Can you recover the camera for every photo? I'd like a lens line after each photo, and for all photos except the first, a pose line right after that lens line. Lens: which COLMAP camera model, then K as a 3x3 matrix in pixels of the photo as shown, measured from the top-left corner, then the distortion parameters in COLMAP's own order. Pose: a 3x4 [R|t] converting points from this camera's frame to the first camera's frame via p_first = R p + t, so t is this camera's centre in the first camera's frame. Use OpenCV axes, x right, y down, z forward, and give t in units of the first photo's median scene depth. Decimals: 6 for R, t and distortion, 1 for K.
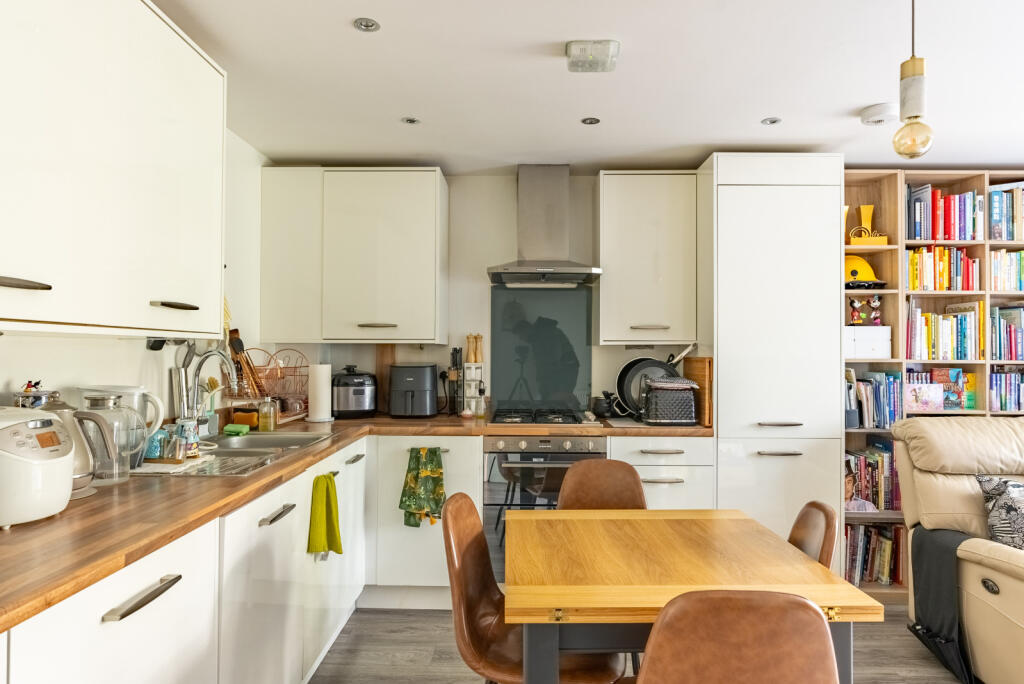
lens RADIAL K [[608.6, 0, 512.0], [0, 608.6, 342.0], [0, 0, 1]] dist [-0.004158, 0.000615]
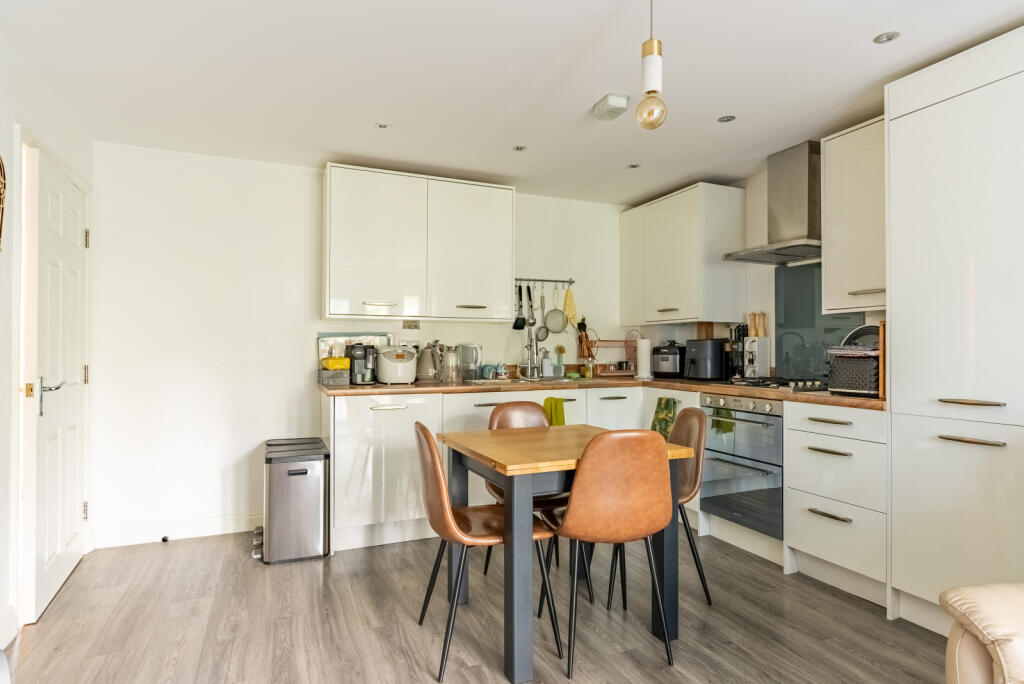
lens RADIAL K [[545.1, 0, 512.0], [0, 545.1, 342.0], [0, 0, 1]] dist [-0.001500, -0.000166]
pose [[0.409230, -0.014657, -0.912314, 0.777960], [0.016276, 0.999829, -0.008762, 0.051424], [0.912286, -0.011264, 0.409399, 0.179972]]
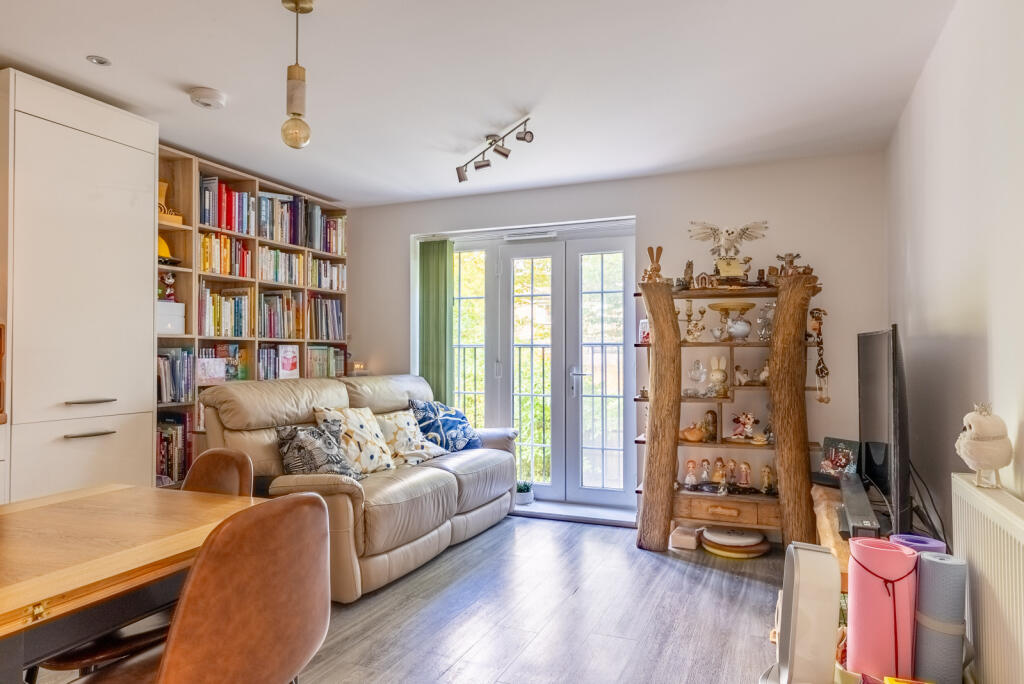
lens RADIAL K [[646.6, 0, 512.0], [0, 646.6, 342.0], [0, 0, 1]] dist [-0.000704, 0.000858]
pose [[0.373258, 0.018432, 0.927544, -0.195260], [-0.009949, 0.999825, -0.015865, 0.052752], [-0.927674, -0.003307, 0.373376, 0.068098]]
